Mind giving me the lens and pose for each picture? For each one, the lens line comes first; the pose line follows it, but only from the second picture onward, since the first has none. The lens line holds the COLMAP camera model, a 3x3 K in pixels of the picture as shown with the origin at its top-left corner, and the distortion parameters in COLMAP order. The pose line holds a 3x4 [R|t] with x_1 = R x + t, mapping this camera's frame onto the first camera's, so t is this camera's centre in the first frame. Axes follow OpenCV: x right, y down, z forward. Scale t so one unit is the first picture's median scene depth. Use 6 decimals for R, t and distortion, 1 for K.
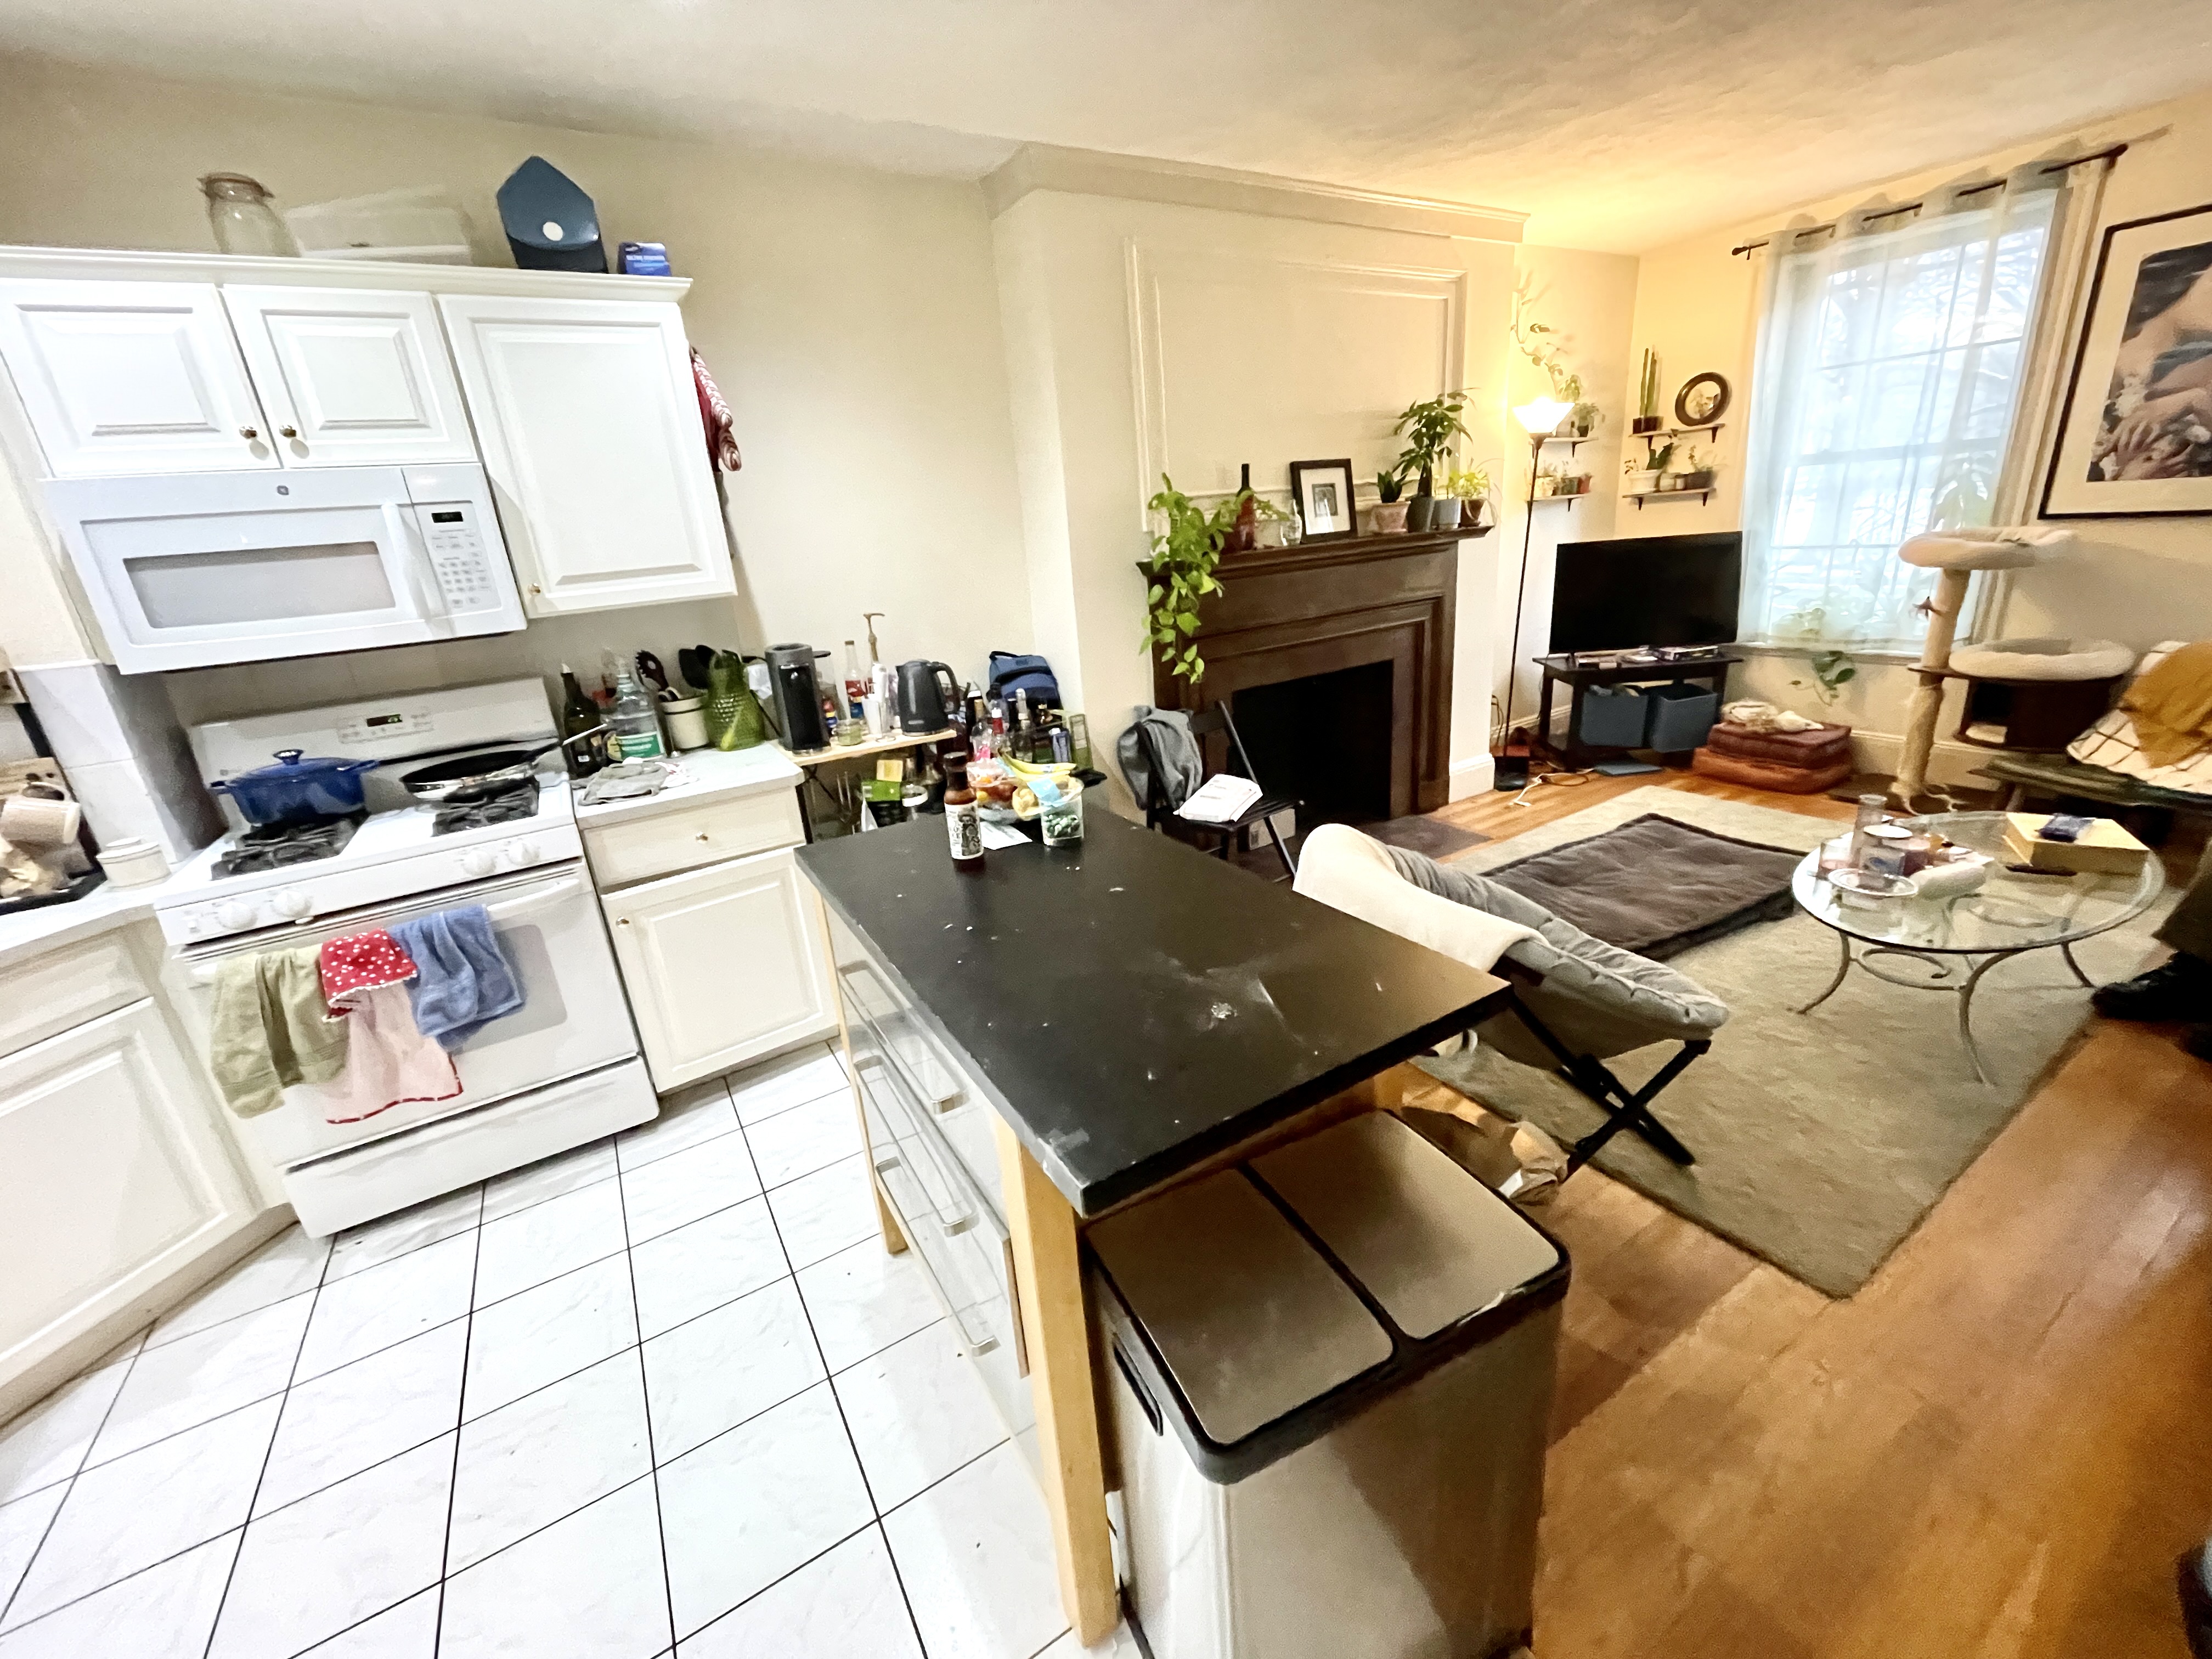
lens RADIAL K [[896.2, 0, 1104.7], [0, 896.2, 822.1], [0, 0, 1]] dist [0.000069, -0.000322]
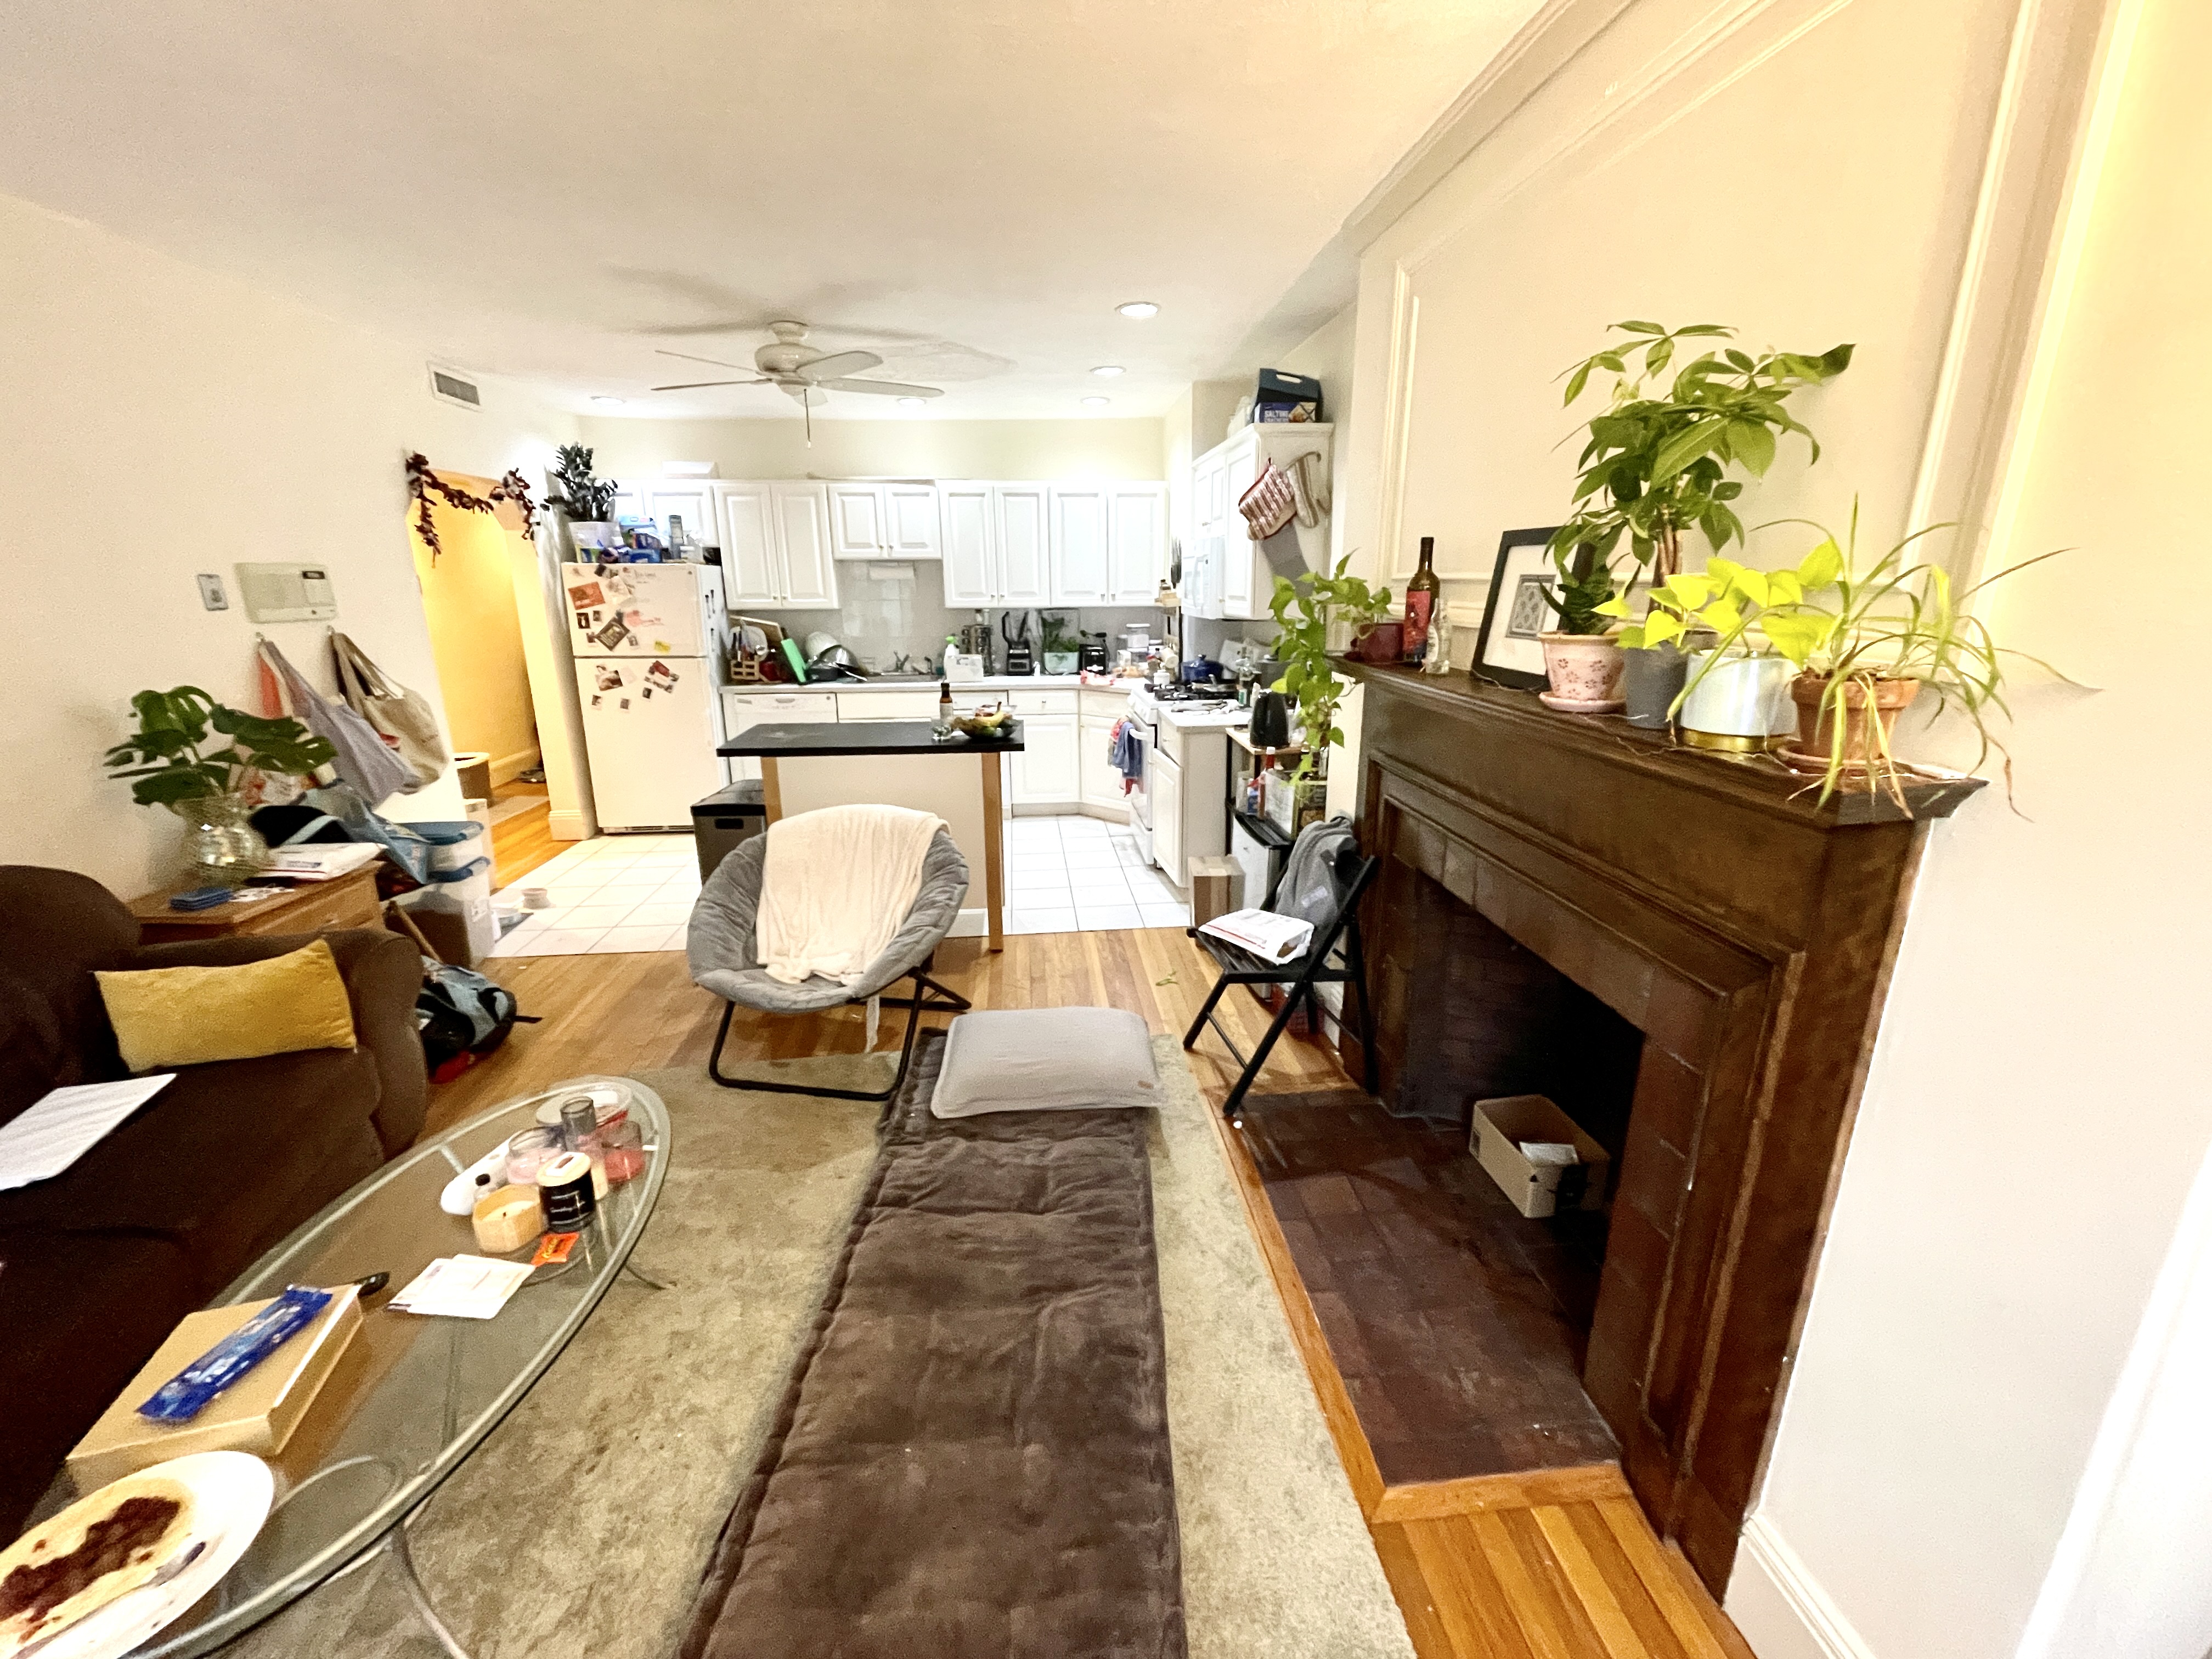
lens RADIAL K [[896.2, 0, 1102.4], [0, 896.2, 818.7], [0, 0, 1]] dist [0.000069, -0.000322]
pose [[-0.429470, 0.316678, -0.845737, 1.233184], [-0.248855, 0.858743, 0.447918, -0.644488], [0.868117, 0.402834, -0.289997, 1.503446]]
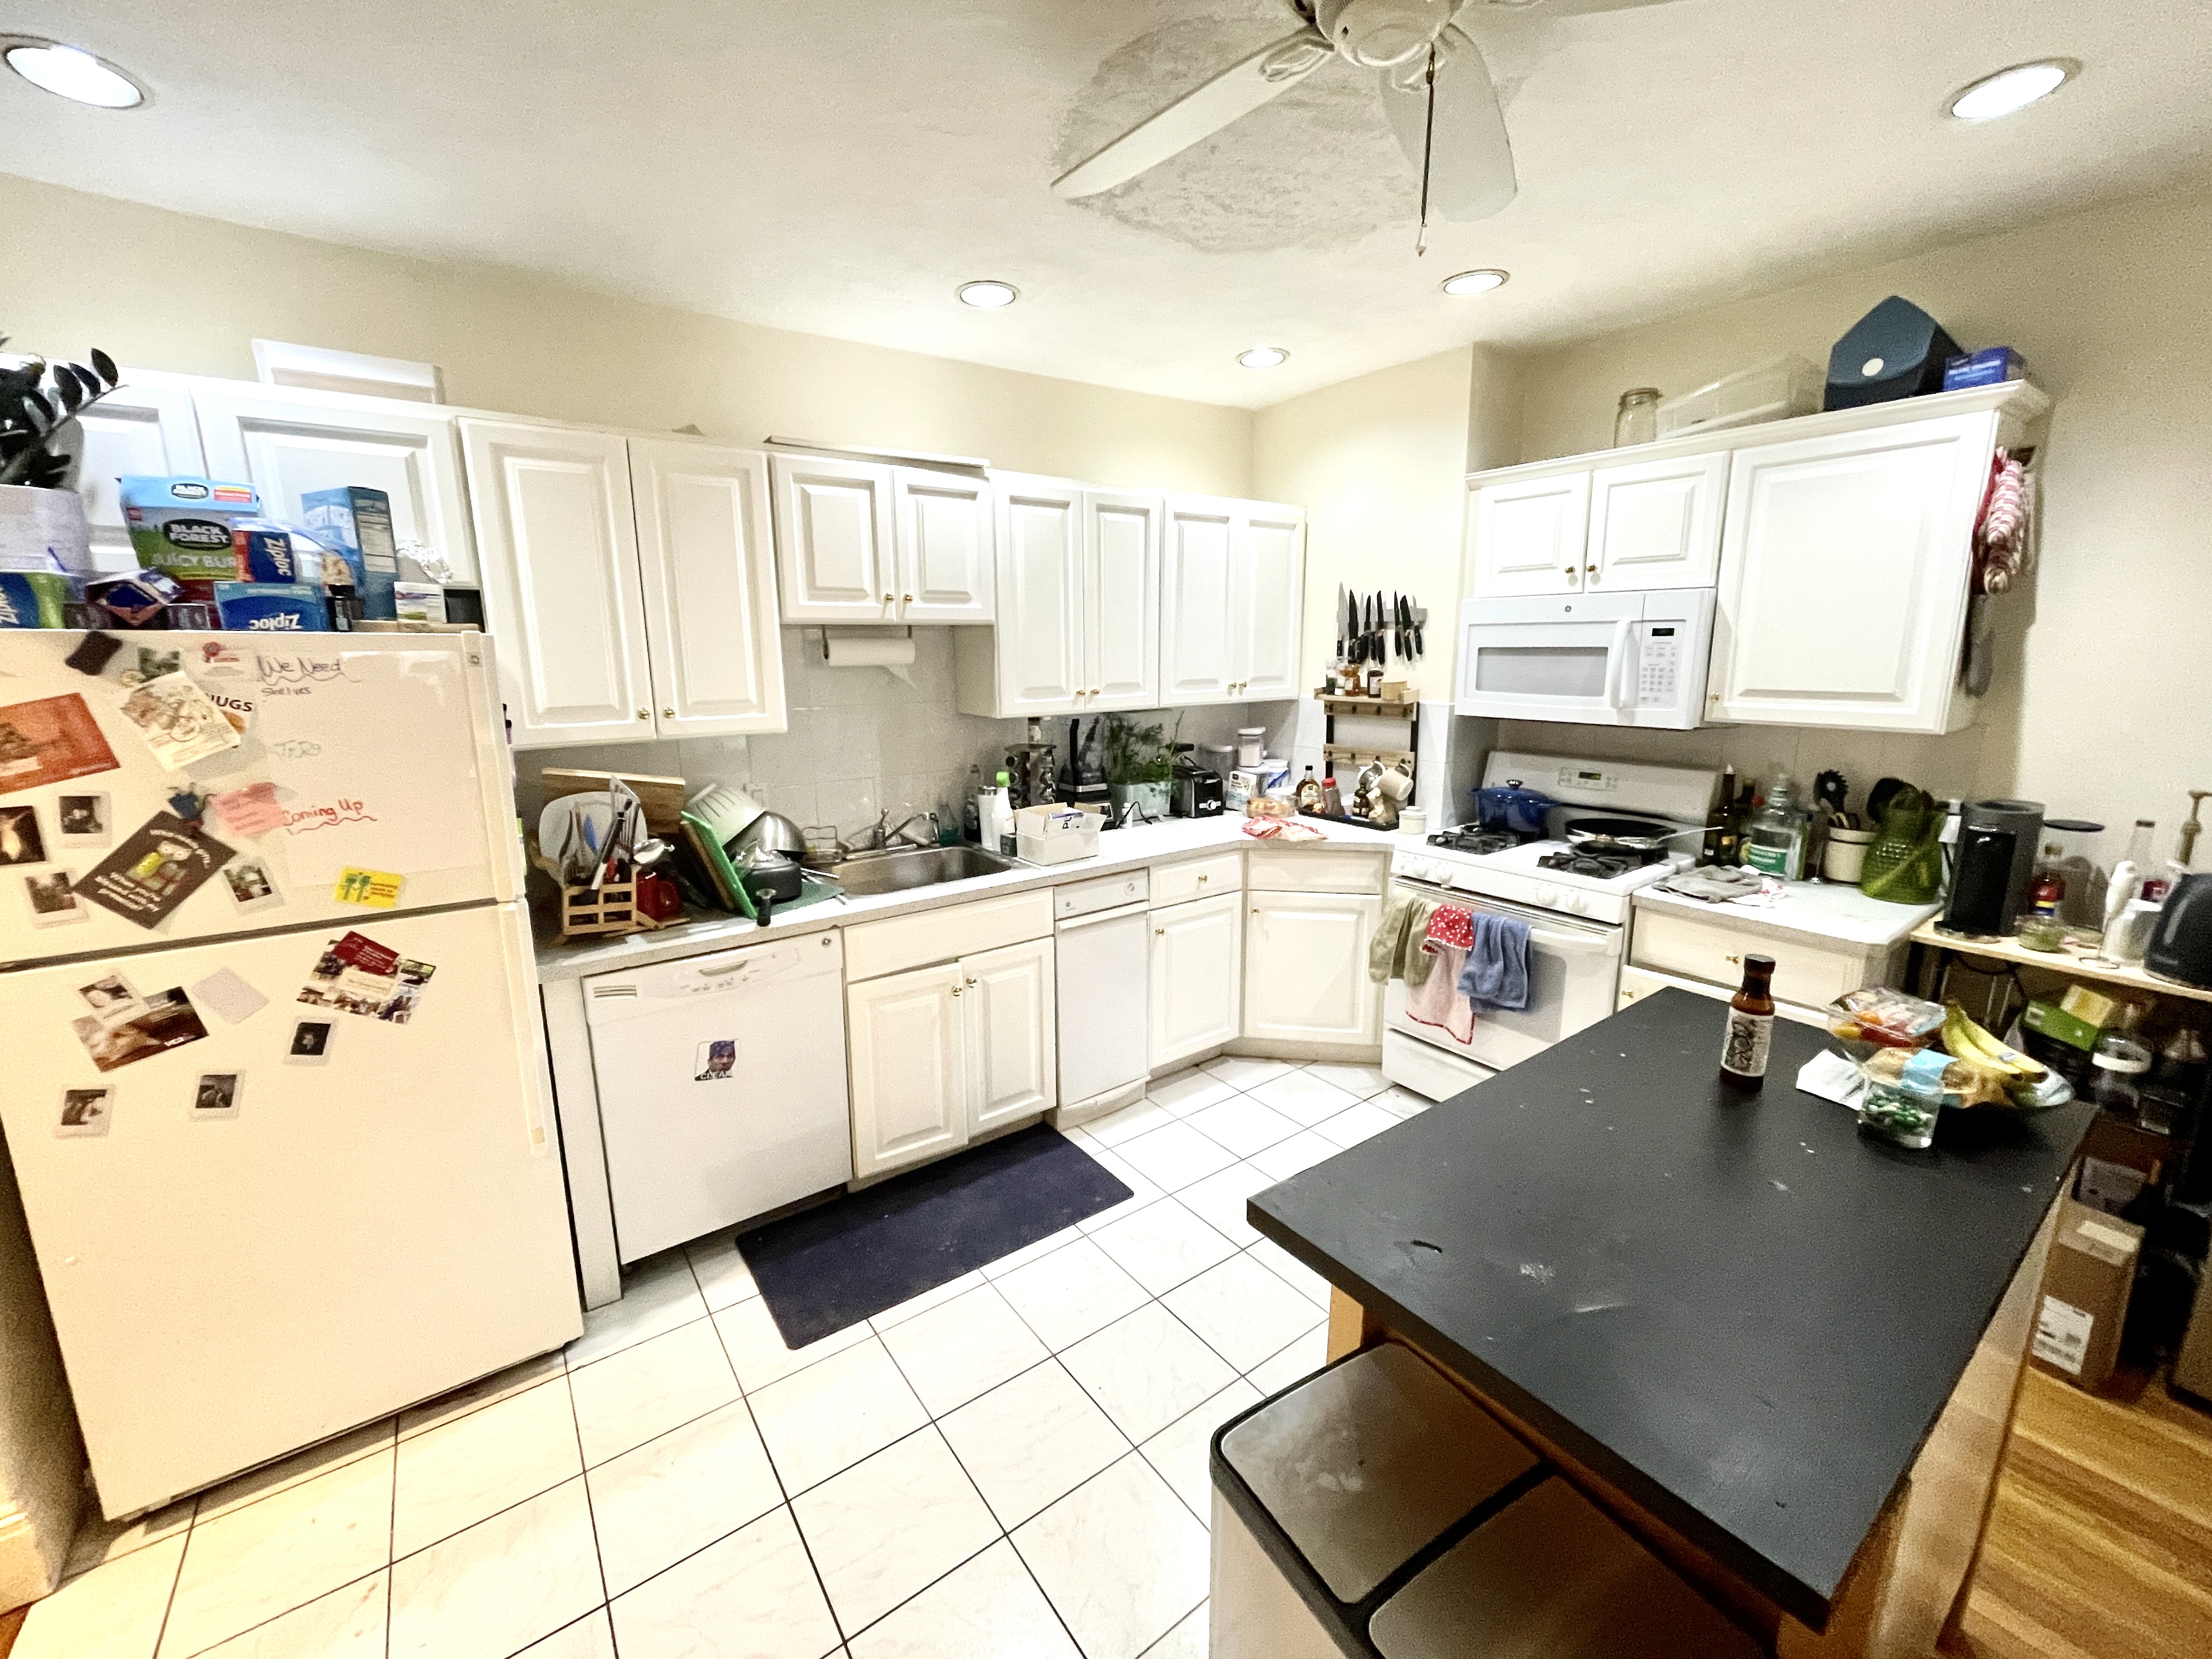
lens RADIAL K [[896.2, 0, 1104.1], [0, 896.2, 819.1], [0, 0, 1]] dist [0.000069, -0.000322]
pose [[0.092651, 0.272408, -0.957711, 0.394125], [-0.317200, 0.919810, 0.230941, -0.134610], [0.943822, 0.282389, 0.171629, 0.133459]]
